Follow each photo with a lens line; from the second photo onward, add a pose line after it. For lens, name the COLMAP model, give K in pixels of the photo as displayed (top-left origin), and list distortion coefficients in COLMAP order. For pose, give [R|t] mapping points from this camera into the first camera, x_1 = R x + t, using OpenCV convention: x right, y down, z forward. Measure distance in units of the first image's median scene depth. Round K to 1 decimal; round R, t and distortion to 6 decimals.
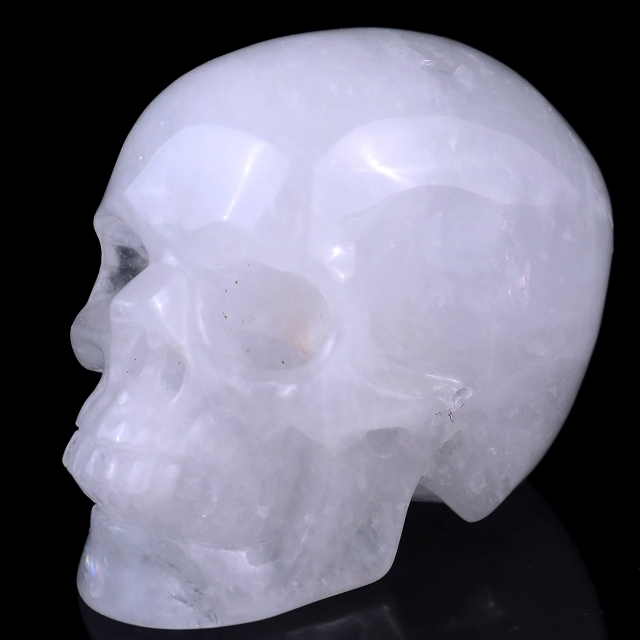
lens RADIAL K [[3992.3, 0, 319.6], [0, 3992.3, 319.8], [0, 0, 1]] dist [0.332585, 0.000000]
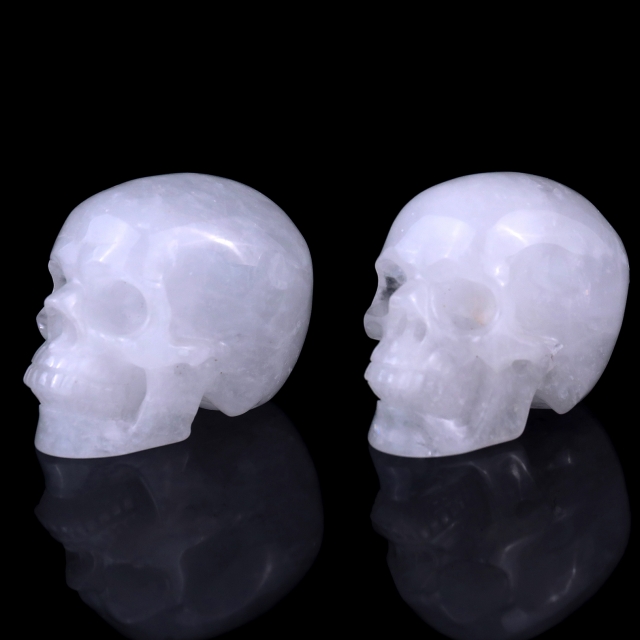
lens RADIAL K [[3992.3, 0, 320.4], [0, 3992.3, 320.1], [0, 0, 1]] dist [0.332585, 0.000000]
pose [[0.999786, 0.003961, 0.020316, -0.128622], [-0.002179, 0.996205, -0.087016, 0.184980], [-0.020584, 0.086953, 0.996000, -1.047511]]
